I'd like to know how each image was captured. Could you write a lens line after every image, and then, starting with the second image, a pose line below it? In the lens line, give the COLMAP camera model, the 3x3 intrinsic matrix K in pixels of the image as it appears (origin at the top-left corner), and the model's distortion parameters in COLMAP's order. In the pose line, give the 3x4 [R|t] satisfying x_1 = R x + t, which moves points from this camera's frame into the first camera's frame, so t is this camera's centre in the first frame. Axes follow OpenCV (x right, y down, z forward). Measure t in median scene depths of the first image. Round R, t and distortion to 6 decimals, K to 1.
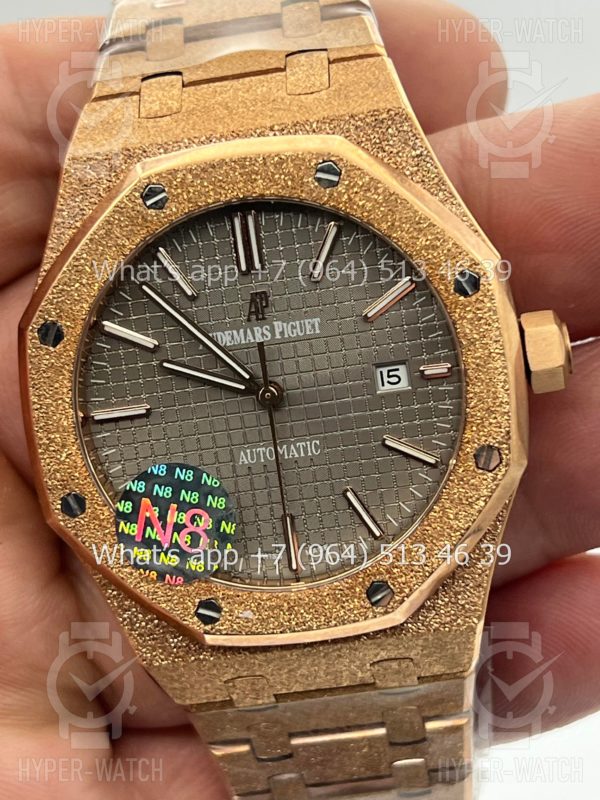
lens RADIAL K [[1849.2, 0, 300.0], [0, 1849.2, 400.0], [0, 0, 1]] dist [0.088587, 0.425647]
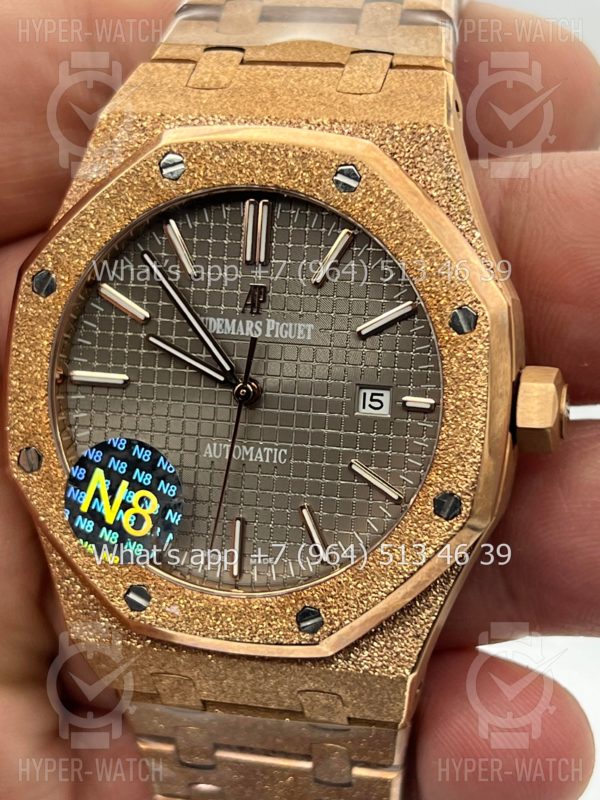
lens RADIAL K [[1849.2, 0, 300.0], [0, 1849.2, 400.0], [0, 0, 1]] dist [0.088587, 0.425647]
pose [[0.966012, 0.212939, -0.146557, 0.152243], [-0.214416, 0.976725, 0.005825, -0.010339], [0.144386, 0.025797, 0.989185, 0.053731]]
